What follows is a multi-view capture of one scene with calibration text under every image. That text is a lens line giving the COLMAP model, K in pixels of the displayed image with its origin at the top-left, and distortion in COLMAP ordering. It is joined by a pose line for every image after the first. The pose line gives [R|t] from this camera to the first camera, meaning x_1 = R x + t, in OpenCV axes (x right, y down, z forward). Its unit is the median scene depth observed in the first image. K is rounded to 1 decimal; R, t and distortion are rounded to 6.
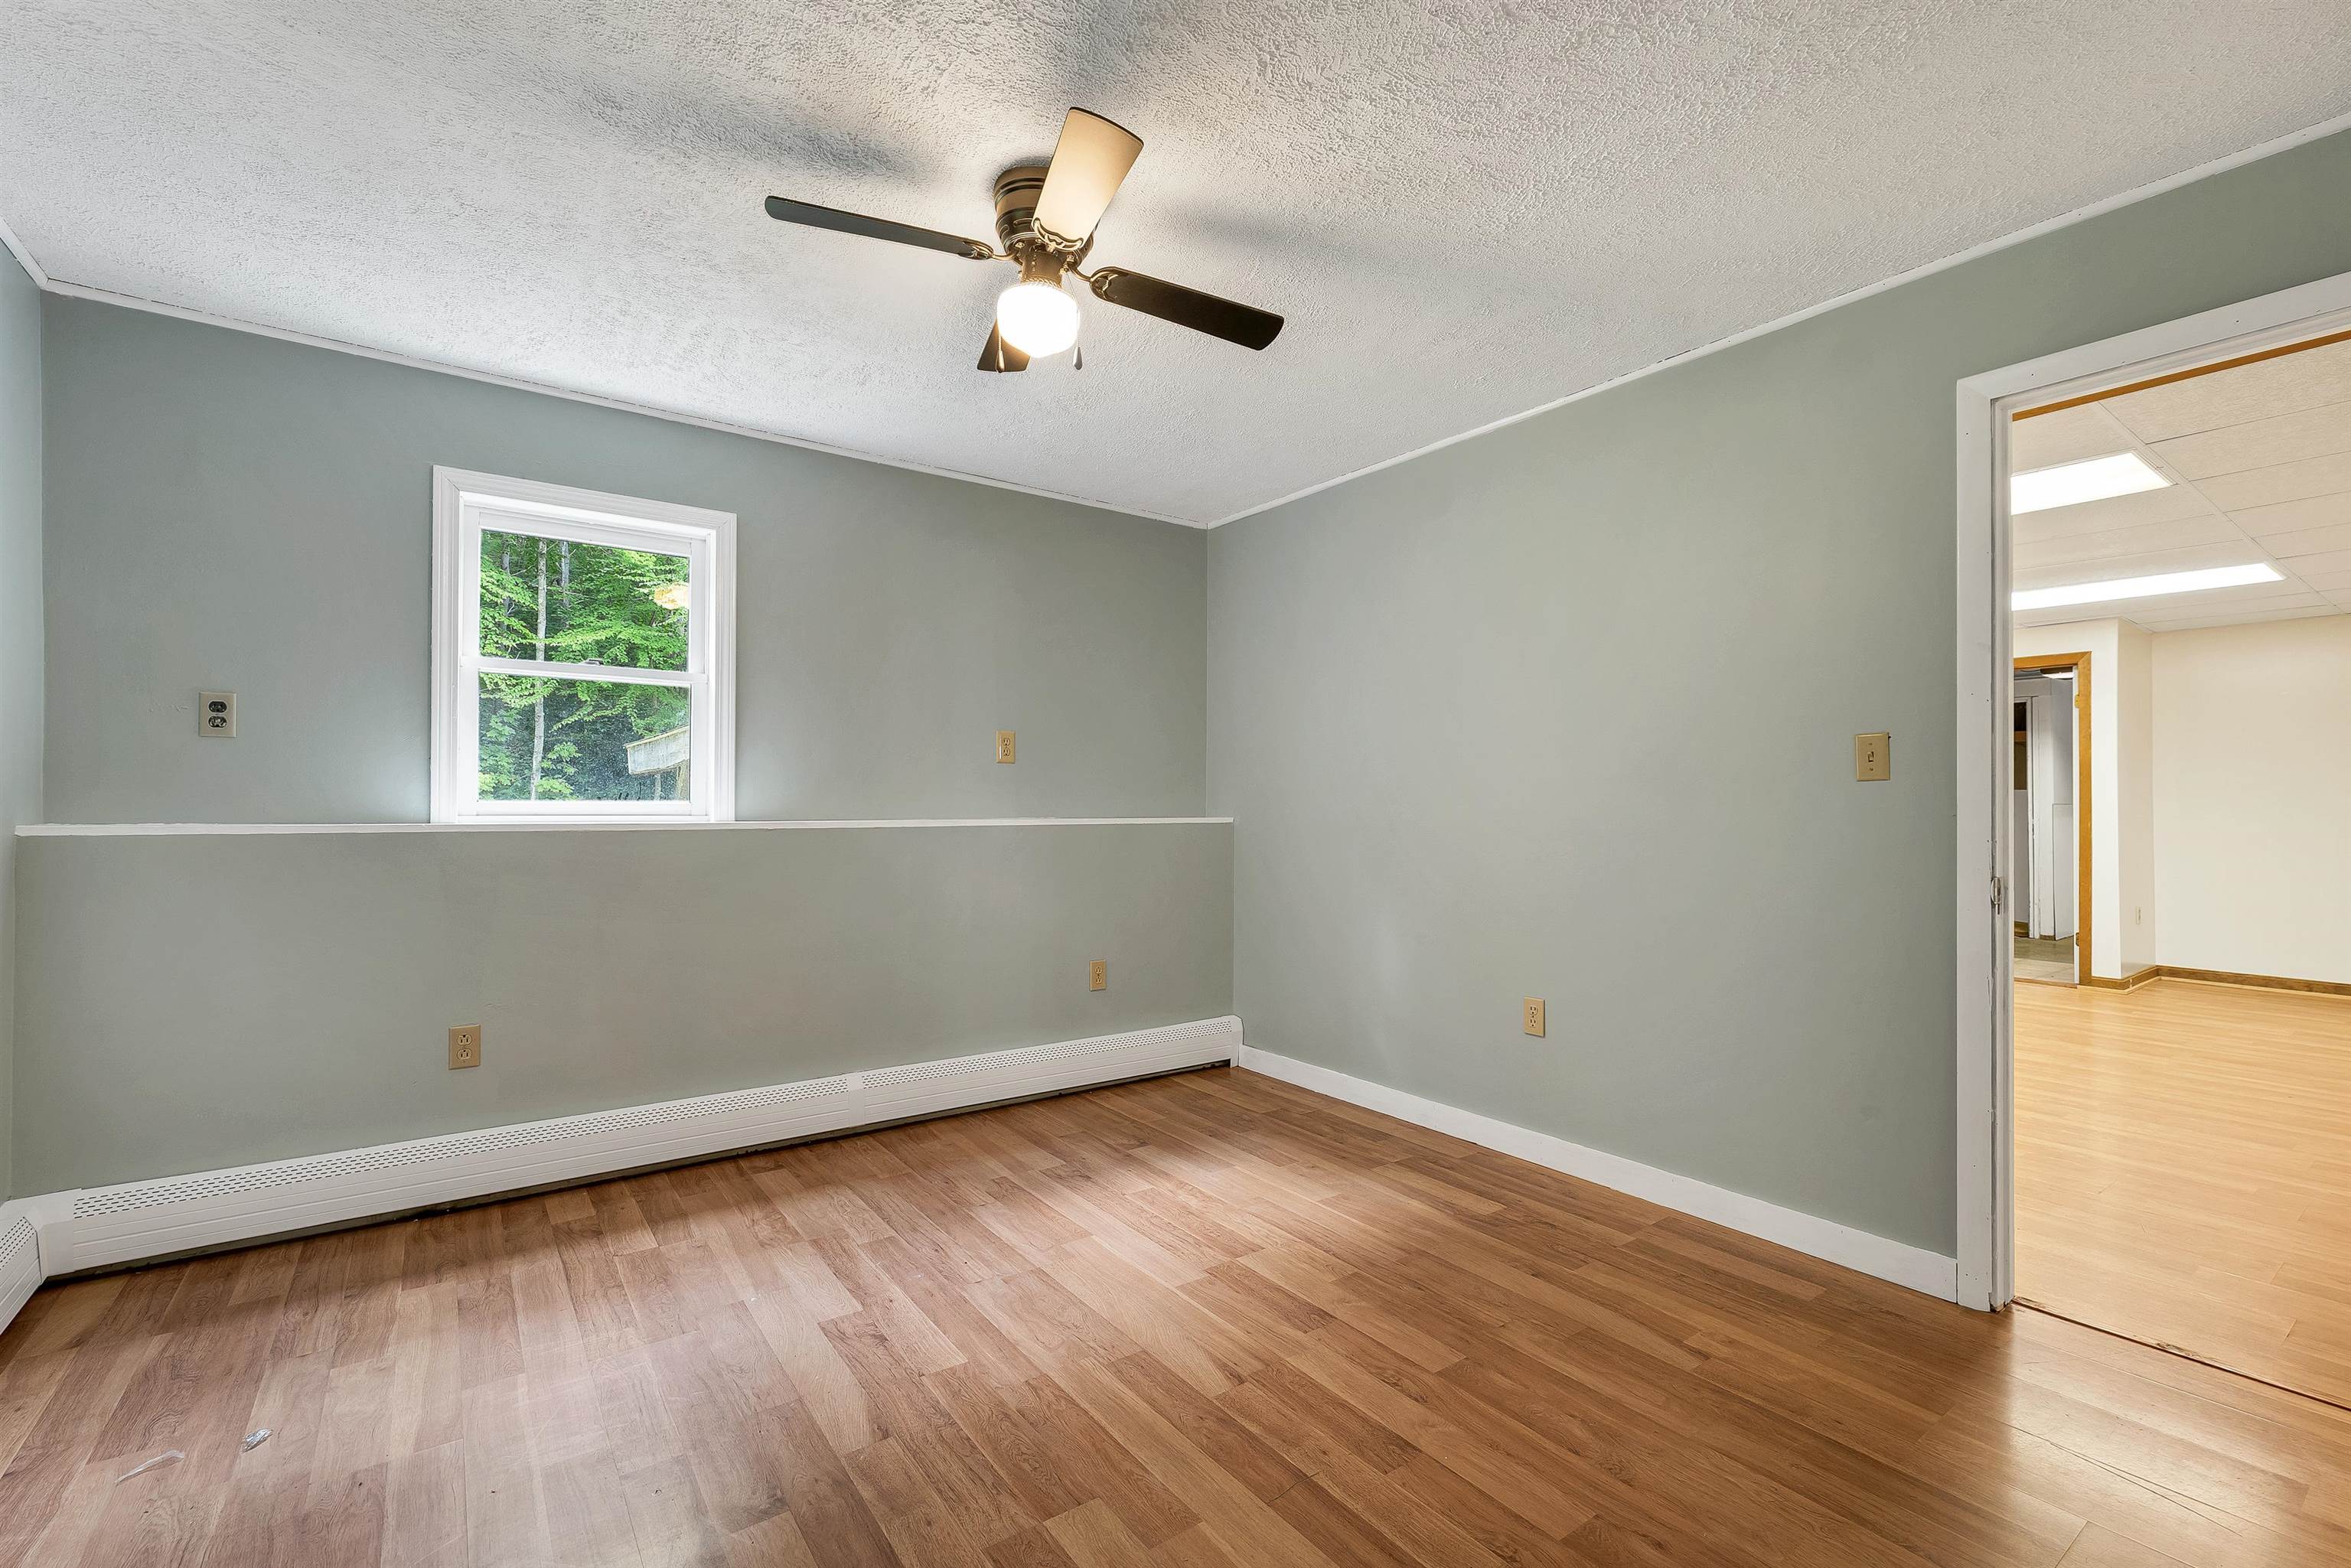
lens RADIAL K [[1014.8, 0, 1153.3], [0, 1014.8, 796.9], [0, 0, 1]] dist [0.001303, -0.000100]
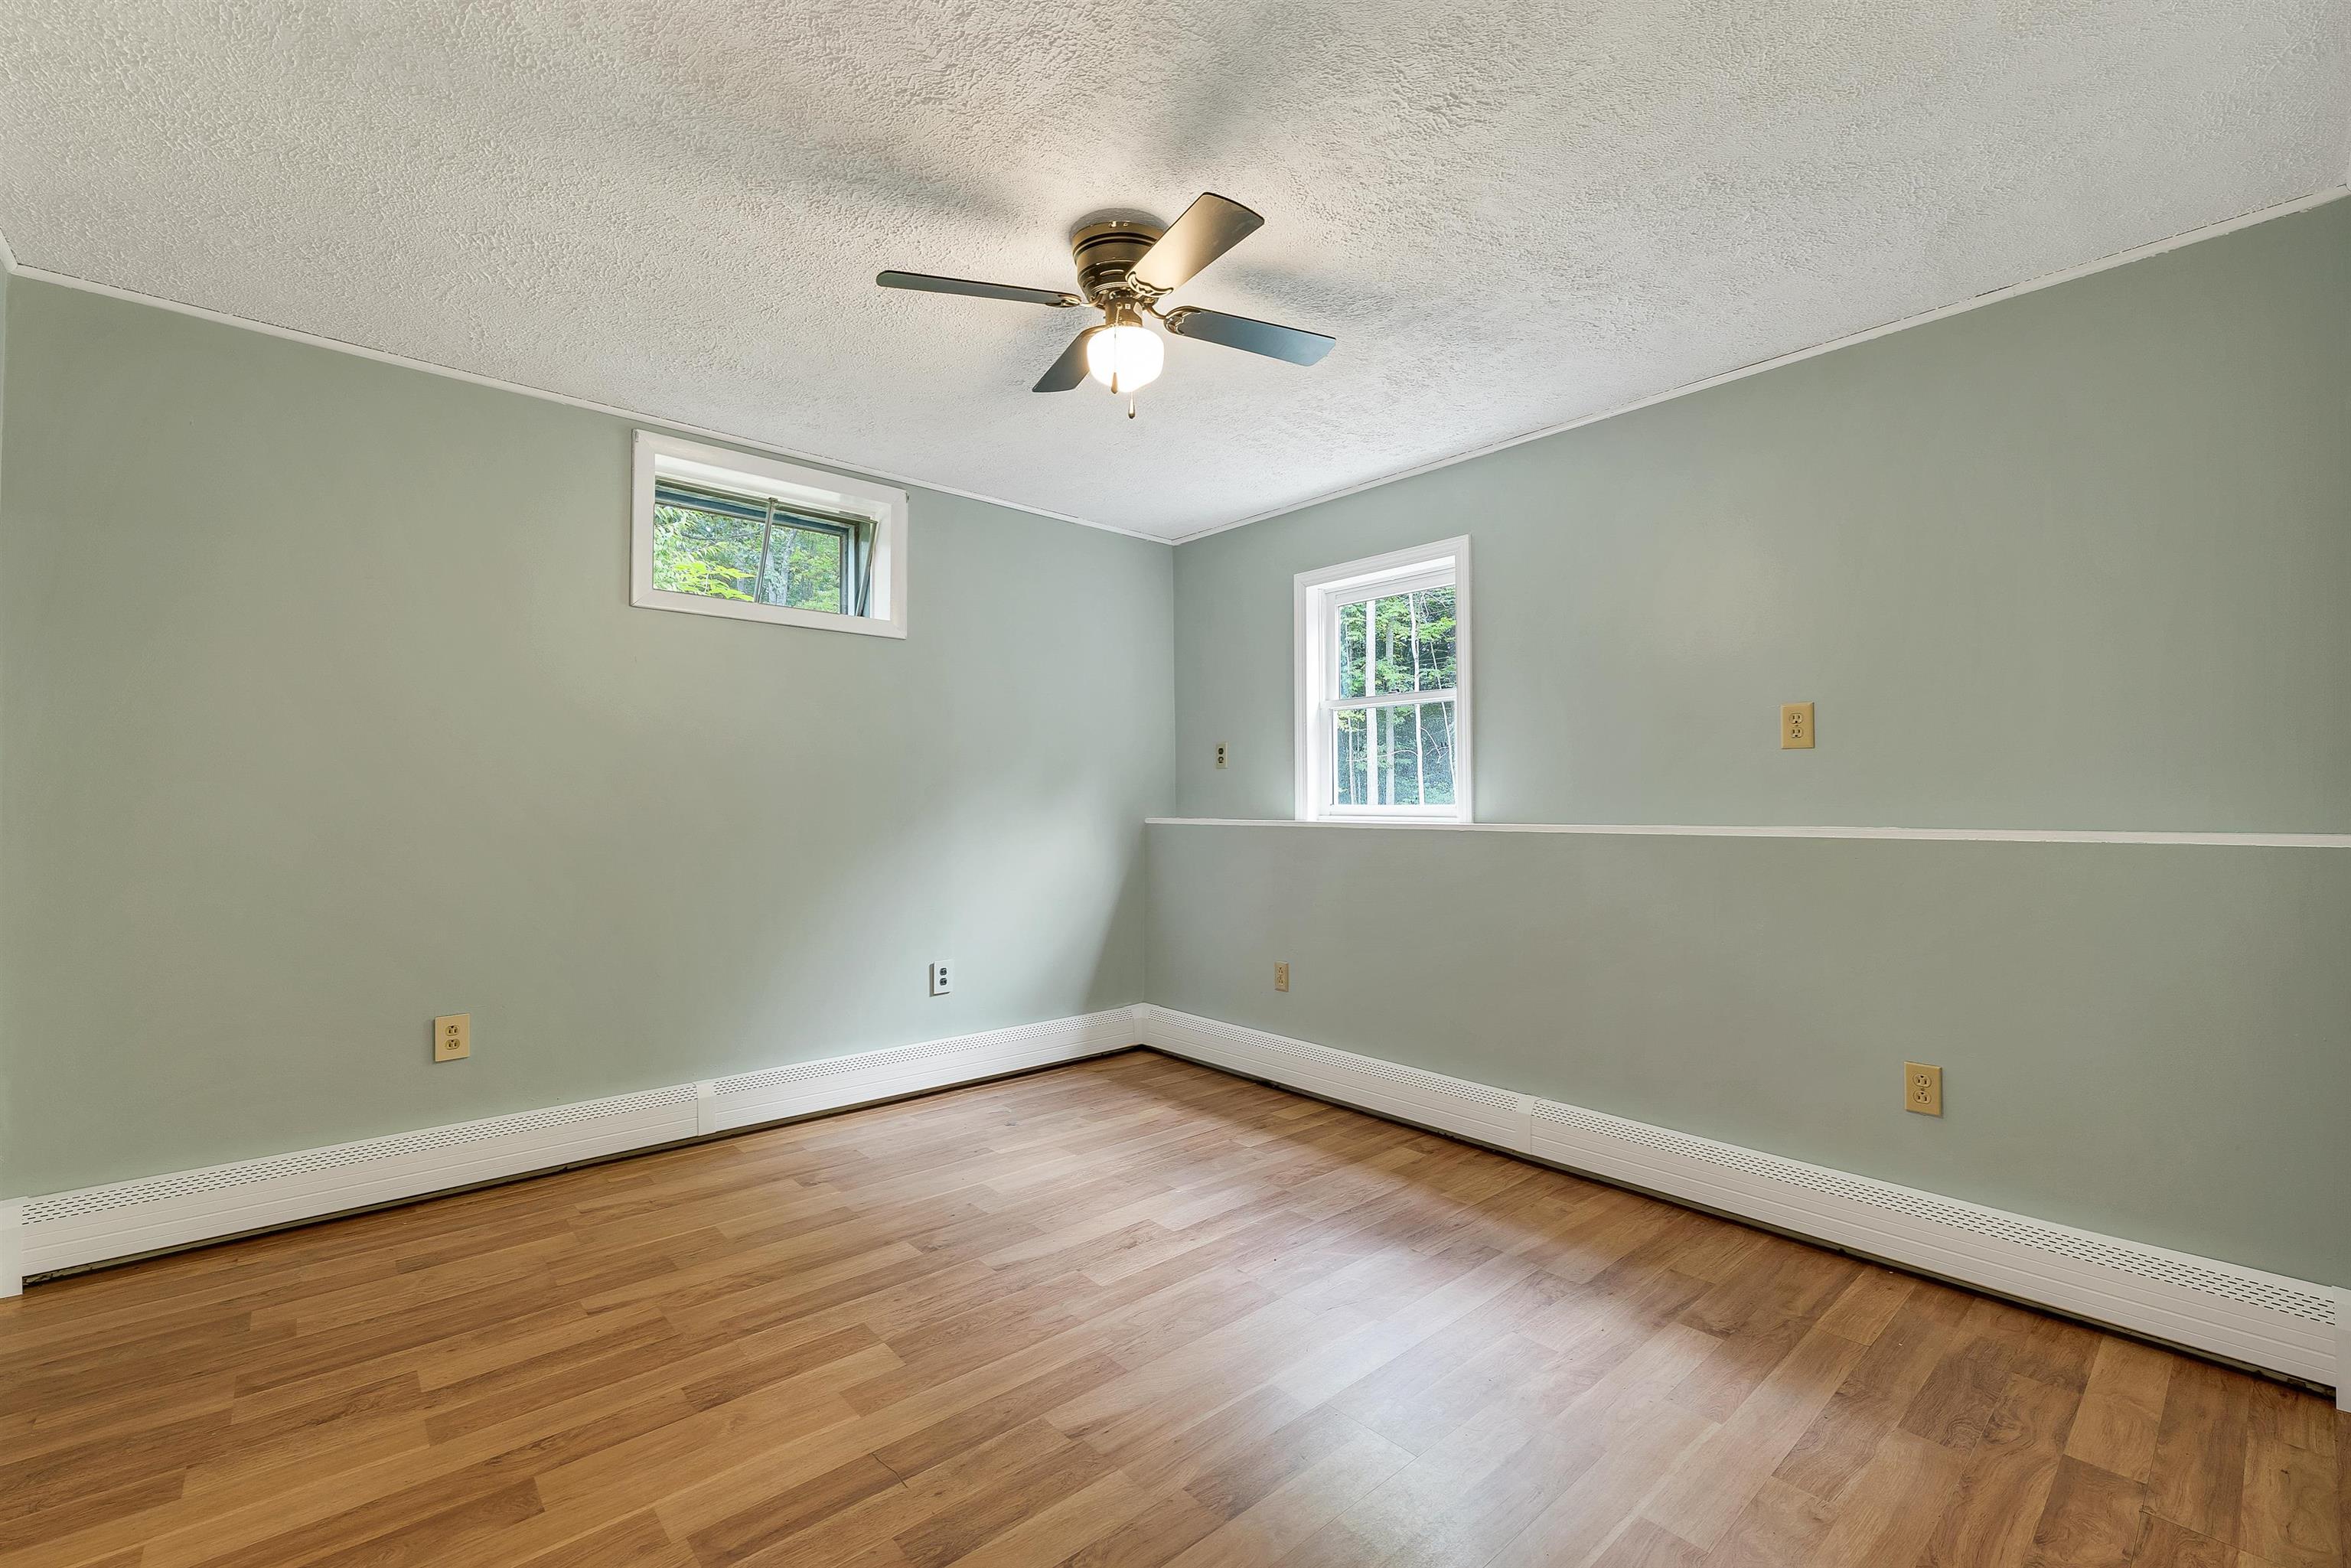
lens RADIAL K [[973.2, 0, 1157.4], [0, 973.2, 778.2], [0, 0, 1]] dist [-0.001045, 0.000178]
pose [[0.101993, -0.030174, -0.994327, 0.832091], [0.006936, 0.999537, -0.029621, 0.007306], [0.994761, -0.003876, 0.102155, 0.835892]]
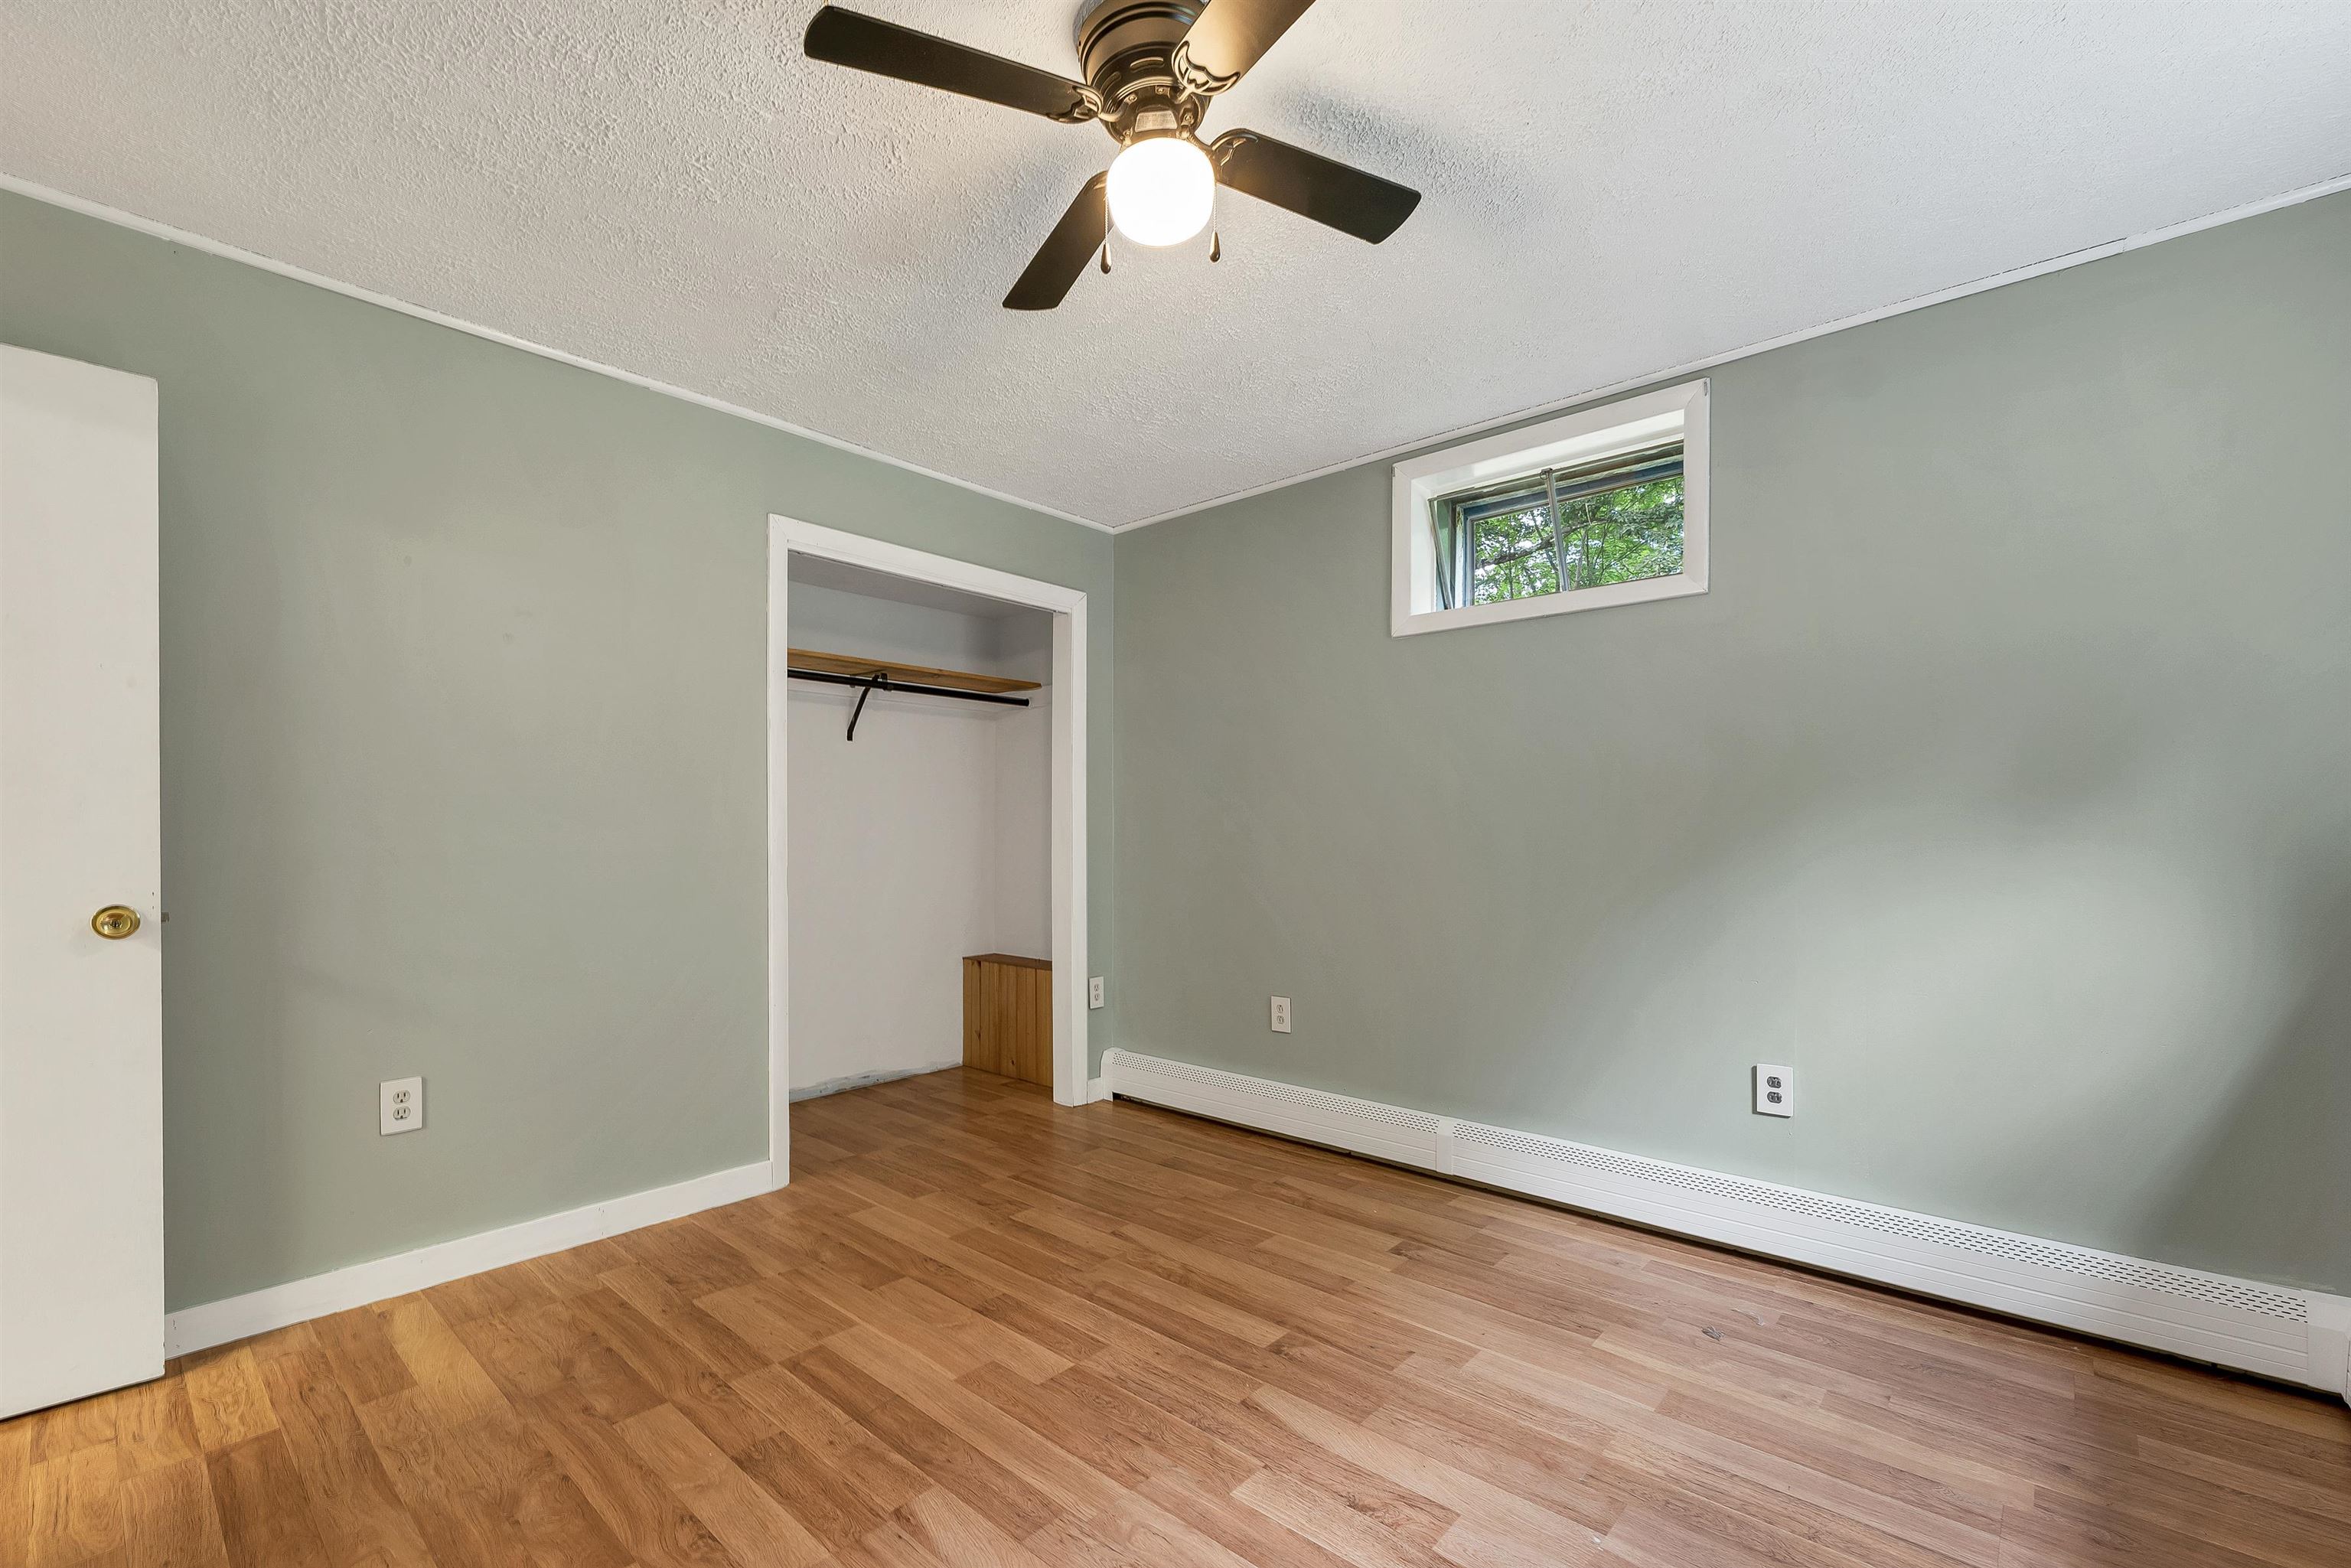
lens RADIAL K [[995.0, 0, 1183.2], [0, 995.0, 835.3], [0, 0, 1]] dist [-0.002792, -0.000237]
pose [[-0.971791, -0.002935, -0.235824, 0.044084], [-0.001871, 0.999987, -0.004735, 0.013954], [0.235835, -0.004160, -0.971784, 1.572055]]
